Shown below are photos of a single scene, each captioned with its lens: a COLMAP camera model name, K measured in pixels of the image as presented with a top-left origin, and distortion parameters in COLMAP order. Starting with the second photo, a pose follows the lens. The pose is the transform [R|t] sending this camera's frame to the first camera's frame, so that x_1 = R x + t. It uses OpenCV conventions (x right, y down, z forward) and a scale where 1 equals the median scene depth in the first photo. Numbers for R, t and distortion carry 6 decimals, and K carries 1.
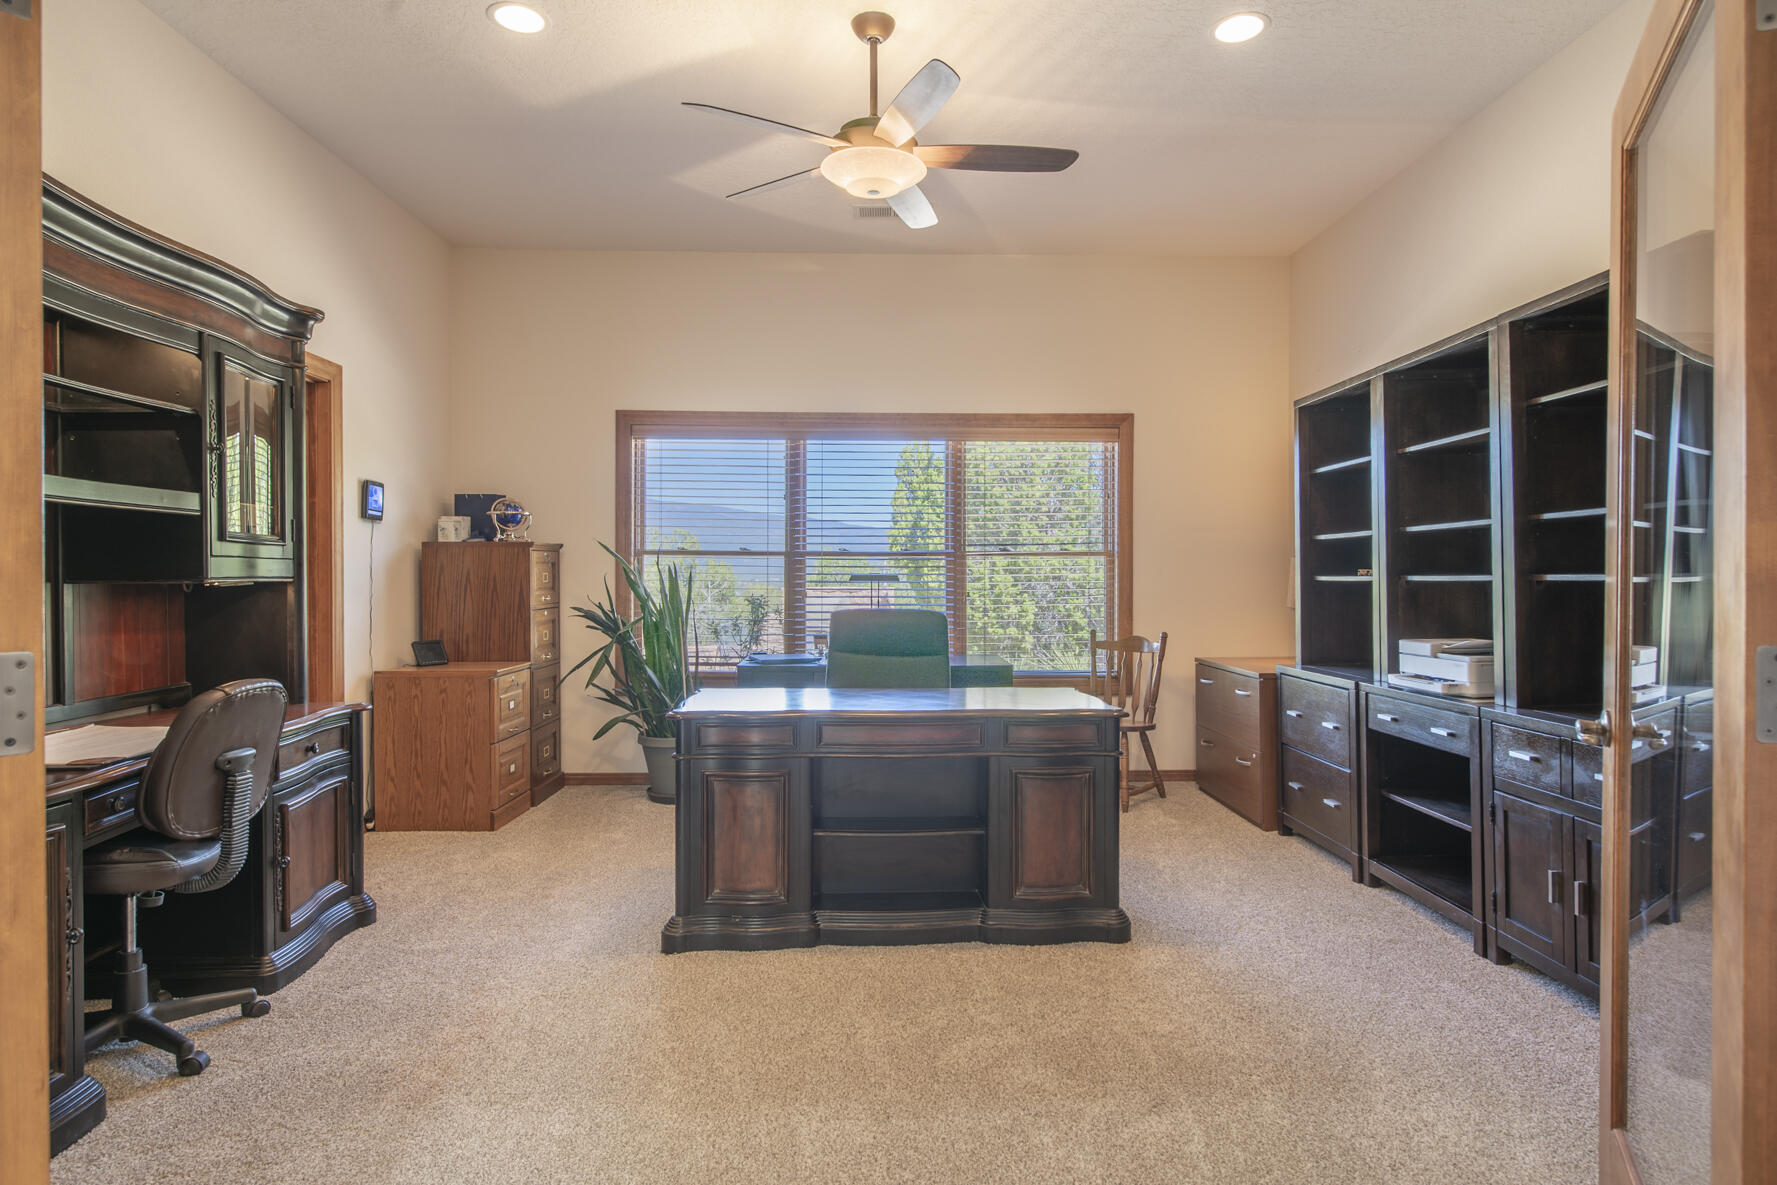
lens RADIAL K [[1097.5, 0, 896.2], [0, 1097.5, 585.4], [0, 0, 1]] dist [-0.005336, 0.000050]
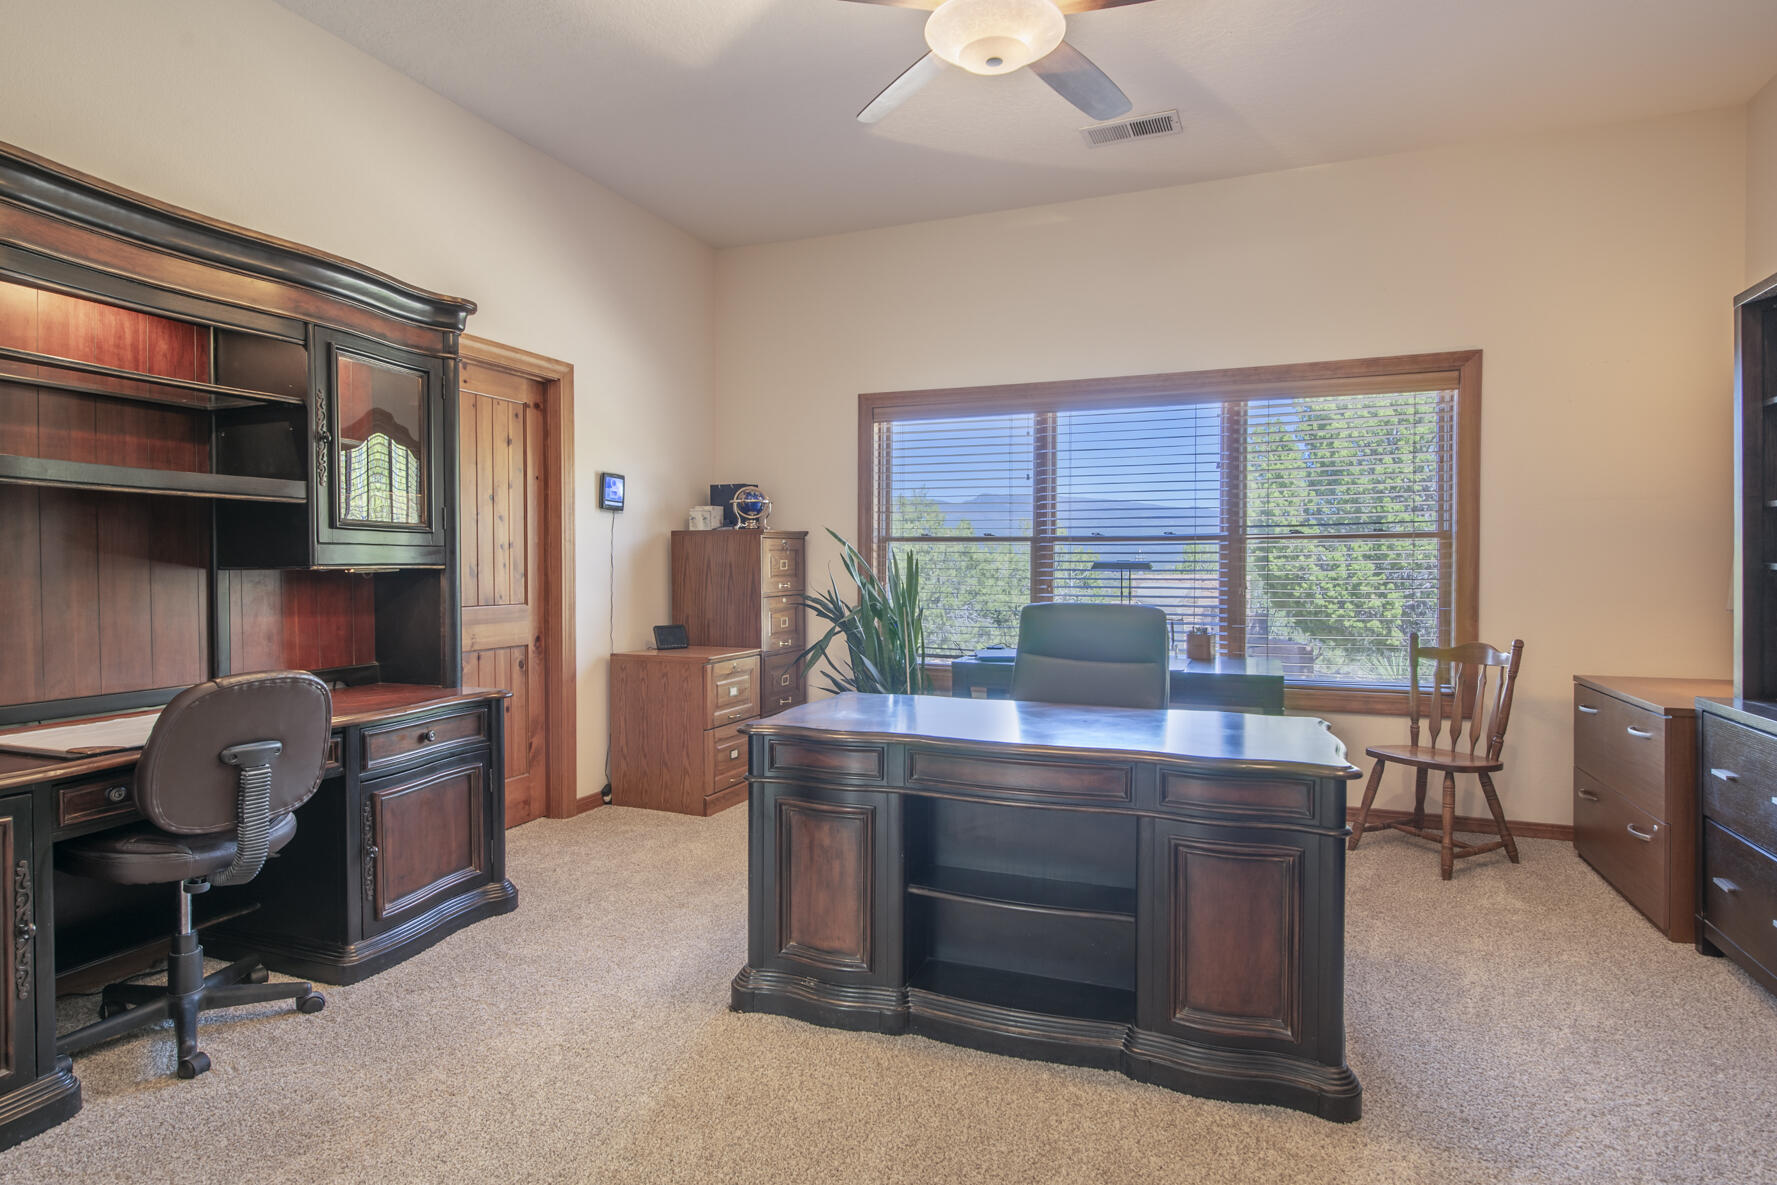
lens RADIAL K [[955.6, 0, 873.3], [0, 955.6, 579.0], [0, 0, 1]] dist [-0.006850, -0.001943]
pose [[0.905116, 0.007136, -0.425105, 0.168297], [-0.003830, 0.999955, 0.008632, -0.002618], [0.425148, -0.006185, 0.905103, 0.322309]]
